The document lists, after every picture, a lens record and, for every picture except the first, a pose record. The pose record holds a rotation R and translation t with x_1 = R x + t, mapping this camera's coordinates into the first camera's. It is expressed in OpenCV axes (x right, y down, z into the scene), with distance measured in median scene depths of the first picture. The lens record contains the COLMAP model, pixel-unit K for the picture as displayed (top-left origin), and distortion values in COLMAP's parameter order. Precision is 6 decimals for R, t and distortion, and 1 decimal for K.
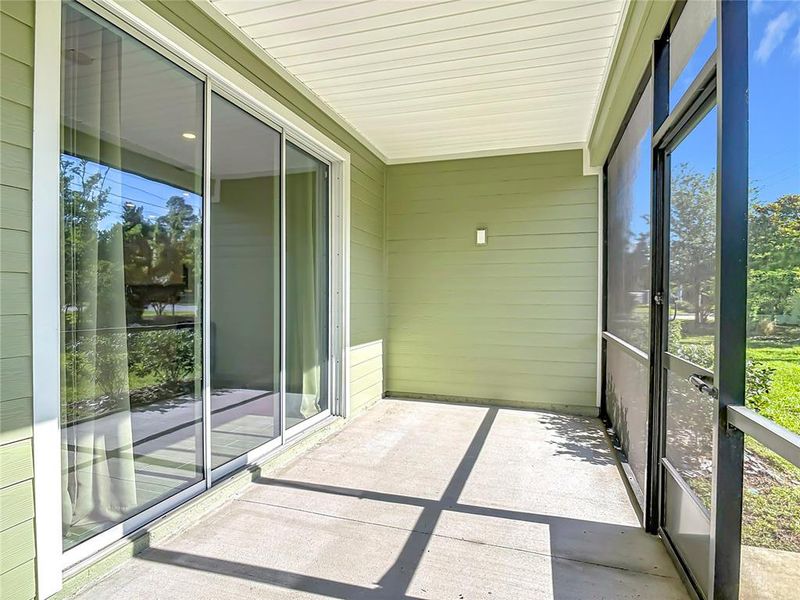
lens RADIAL K [[464.2, 0, 397.6], [0, 464.2, 304.2], [0, 0, 1]] dist [-0.005229, 0.003373]
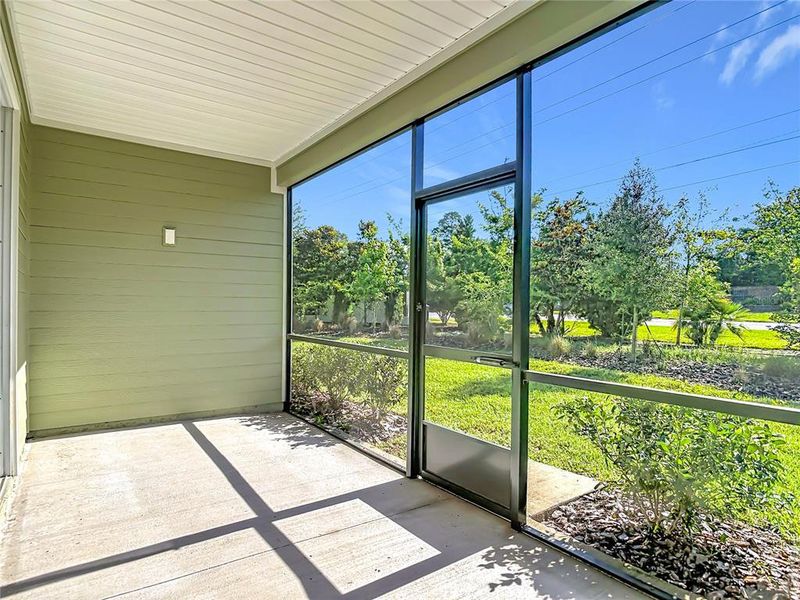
lens RADIAL K [[464.2, 0, 398.6], [0, 464.2, 298.3], [0, 0, 1]] dist [-0.005229, 0.003373]
pose [[0.600332, 0.009219, 0.799697, -0.361221], [0.006706, 0.999840, -0.016560, -0.008296], [-0.799722, 0.015304, 0.600175, 0.129593]]
